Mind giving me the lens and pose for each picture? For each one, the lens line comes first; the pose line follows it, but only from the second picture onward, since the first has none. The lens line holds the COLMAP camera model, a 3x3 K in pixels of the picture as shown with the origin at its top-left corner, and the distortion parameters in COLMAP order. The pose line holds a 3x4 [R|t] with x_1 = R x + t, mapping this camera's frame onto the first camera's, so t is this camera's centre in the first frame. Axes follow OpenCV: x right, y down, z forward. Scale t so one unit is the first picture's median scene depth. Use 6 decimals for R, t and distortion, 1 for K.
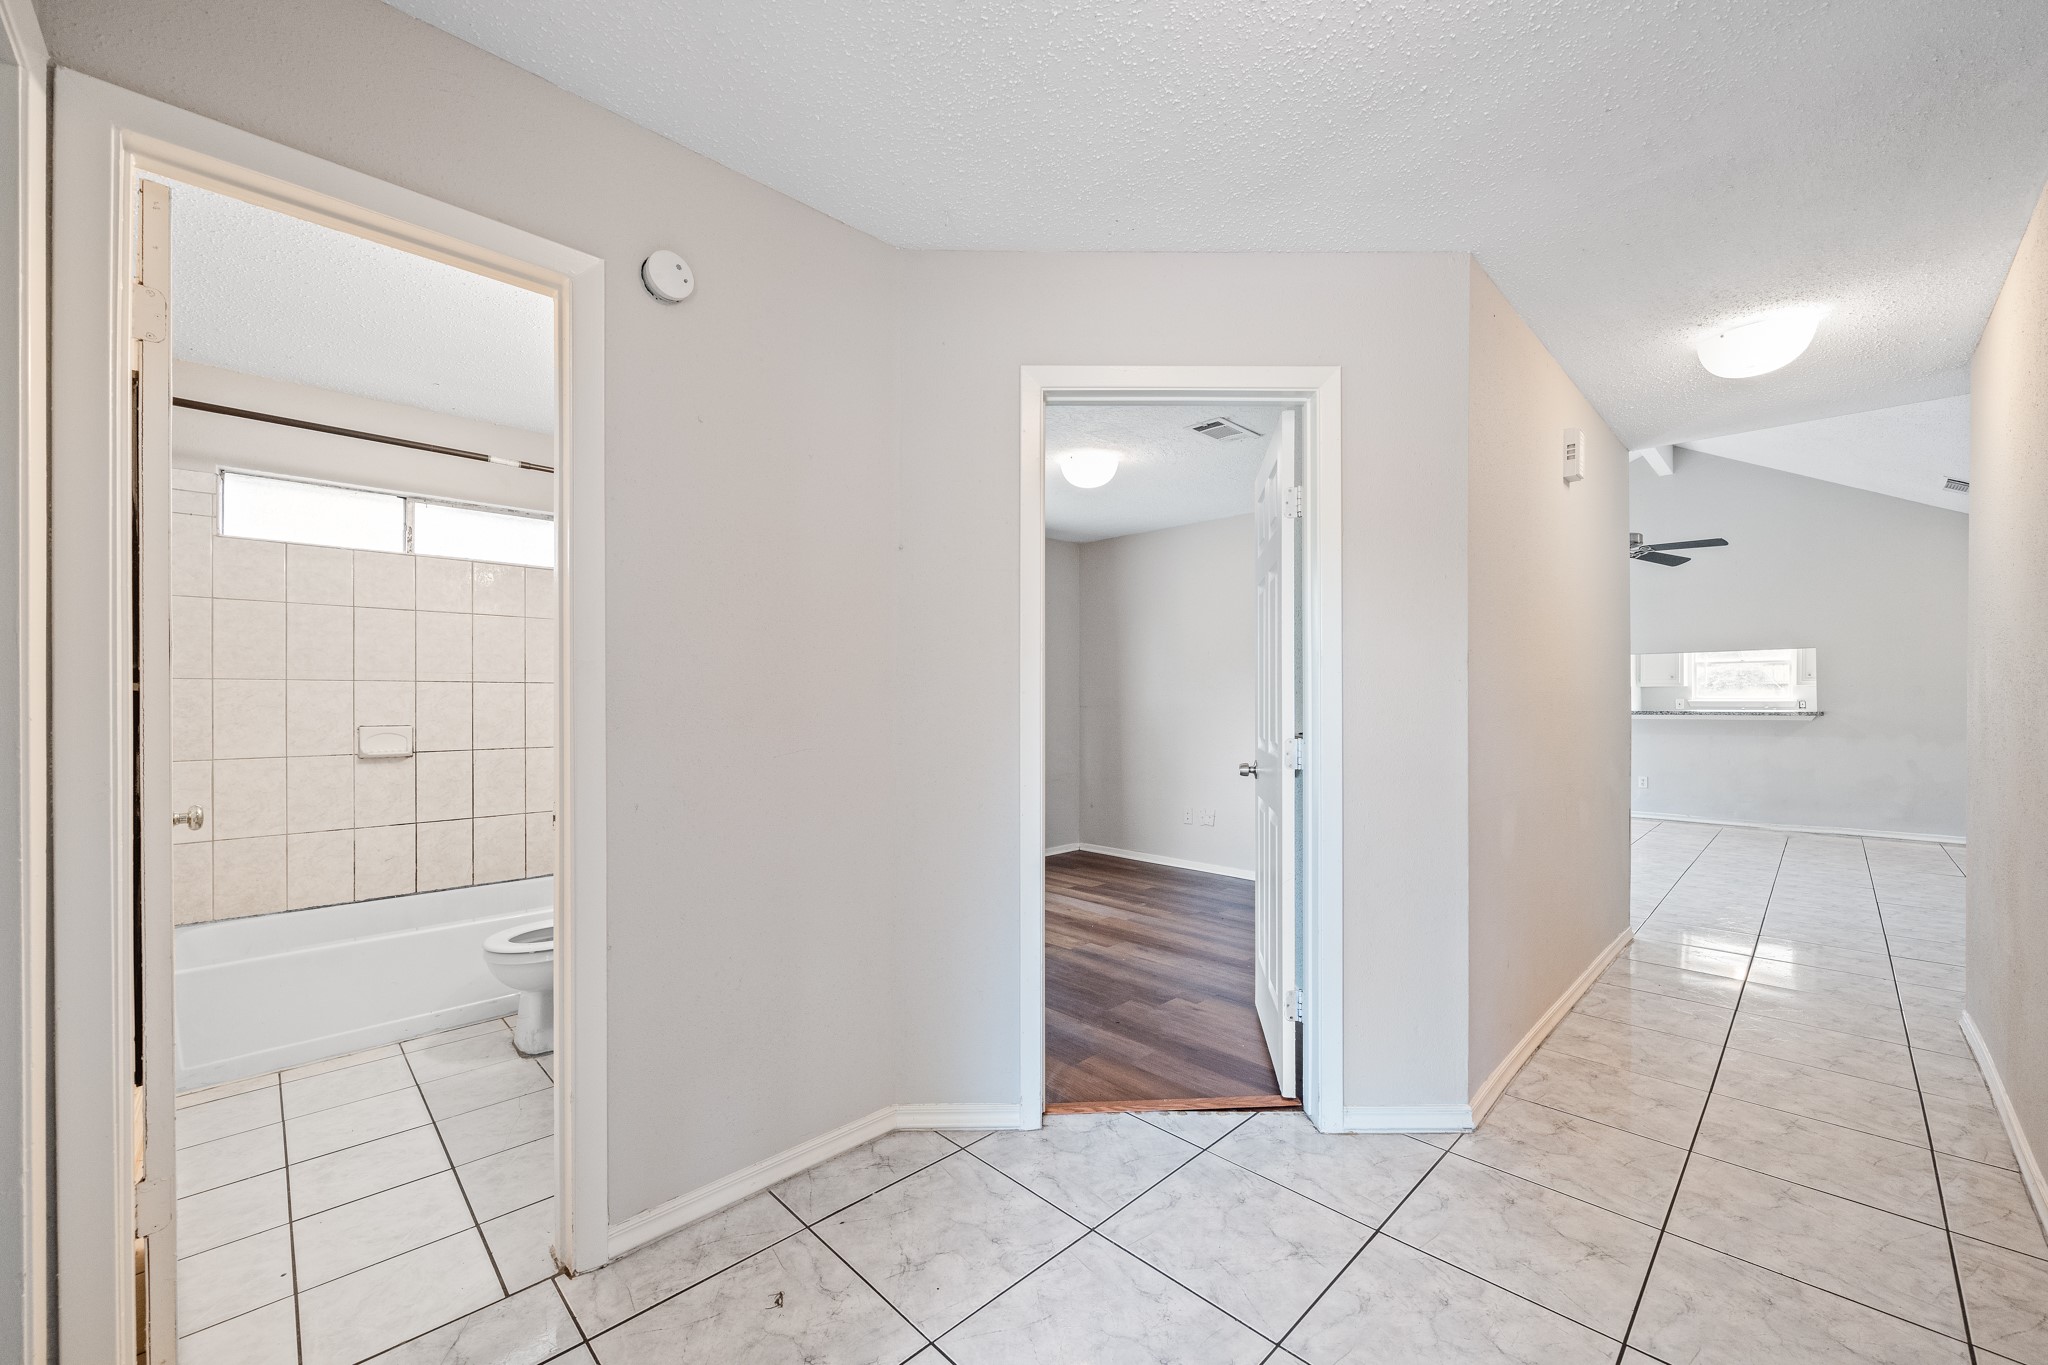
lens RADIAL K [[800.5, 0, 1025.6], [0, 800.5, 690.8], [0, 0, 1]] dist [-0.001349, -0.000147]
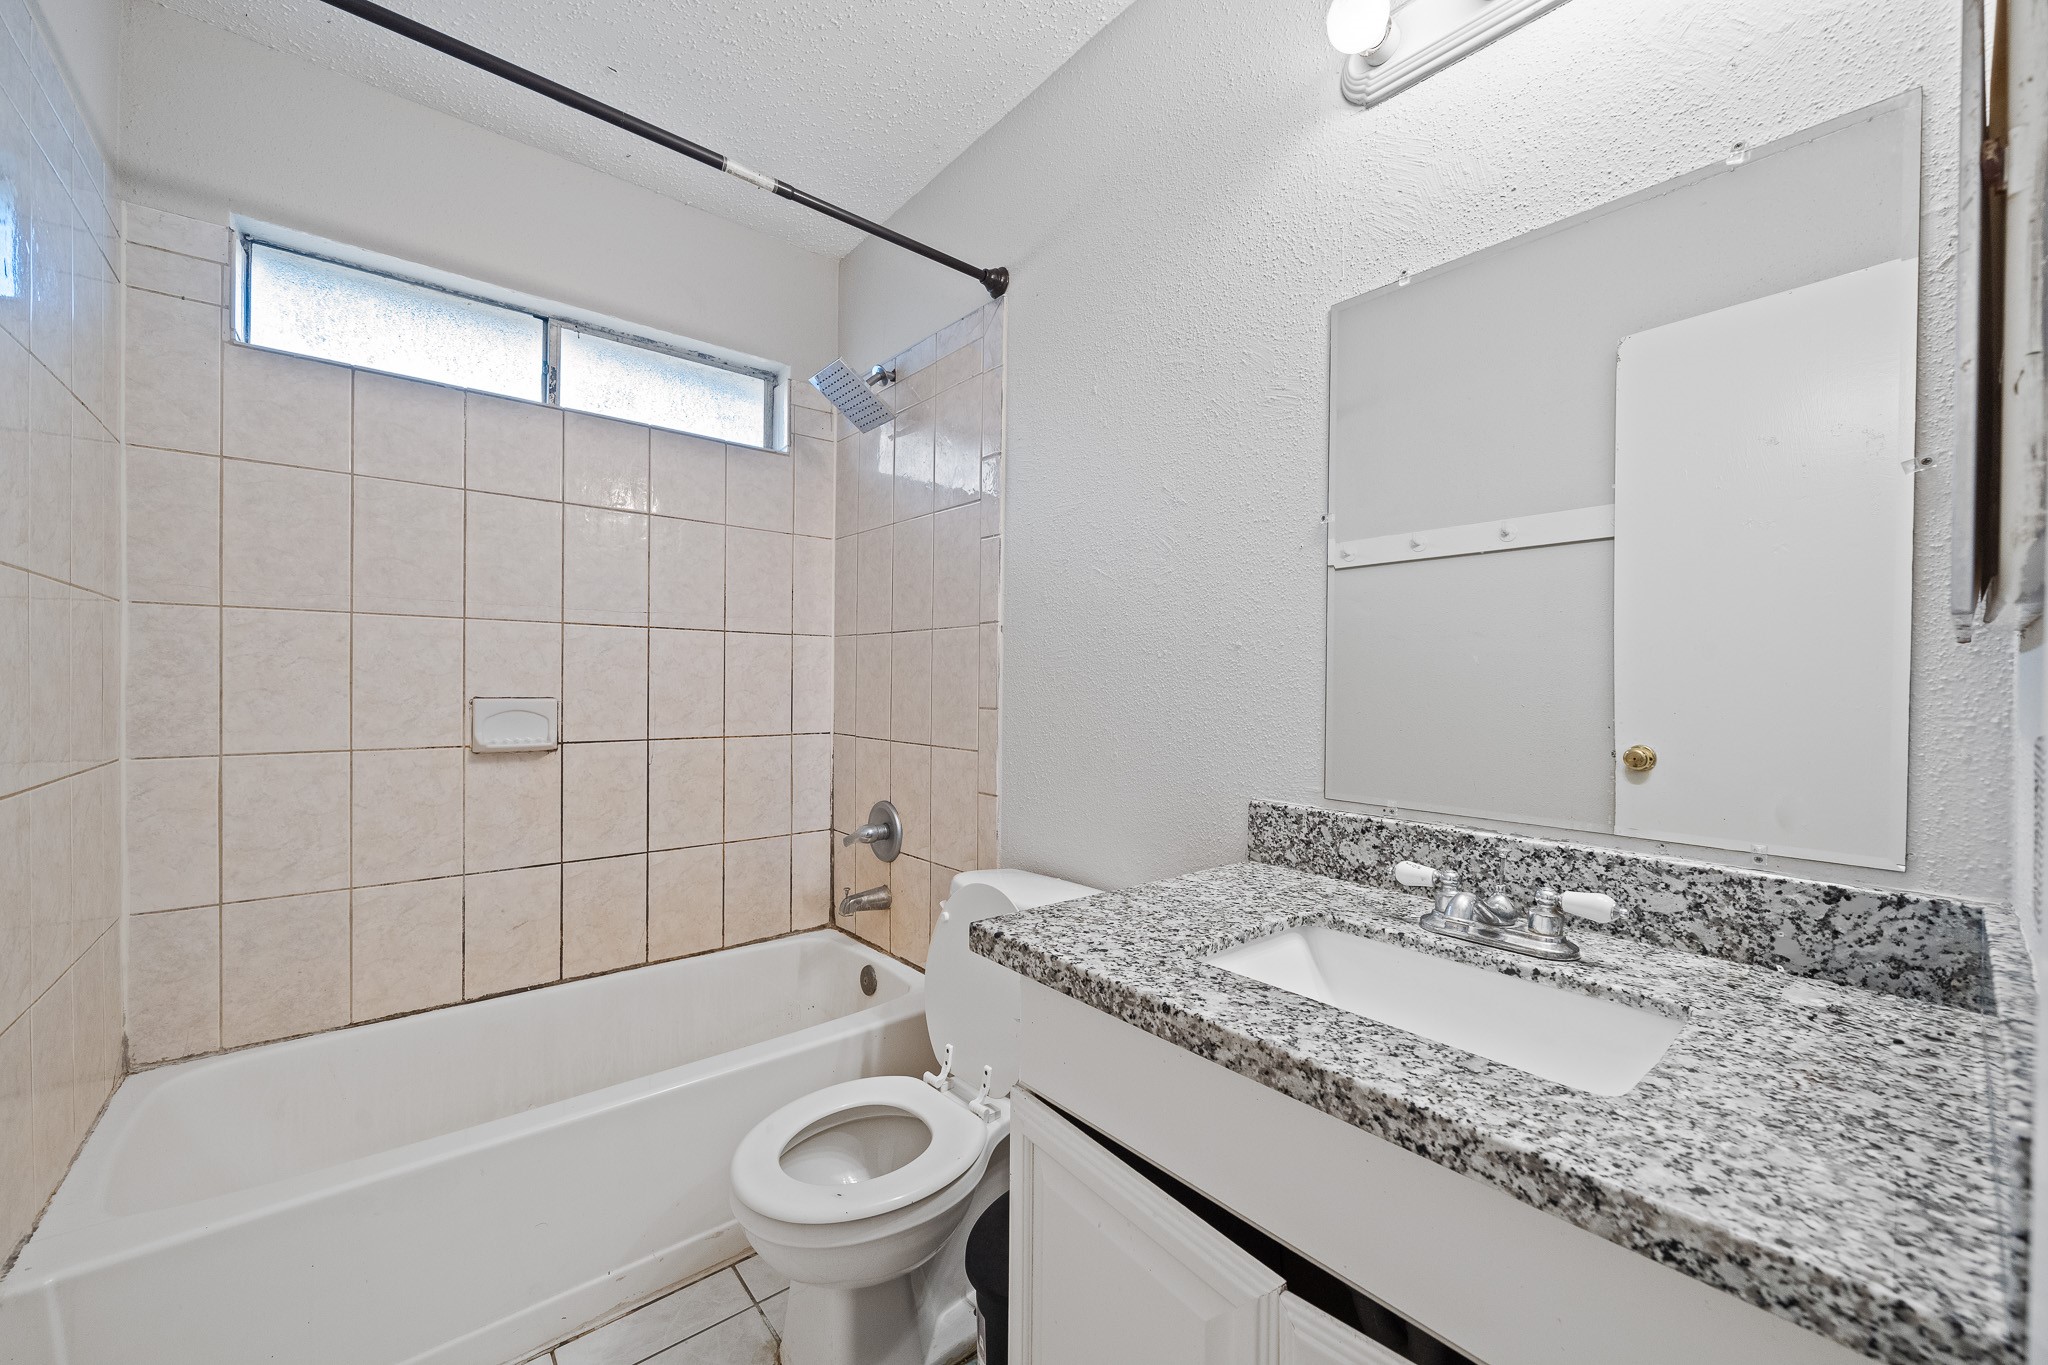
lens RADIAL K [[800.5, 0, 1023.2], [0, 800.5, 683.5], [0, 0, 1]] dist [-0.001349, -0.000147]
pose [[0.995985, 0.021225, -0.086972, -0.383288], [-0.019430, 0.999581, 0.021436, 0.013927], [0.087391, -0.019660, 0.995980, 0.454675]]
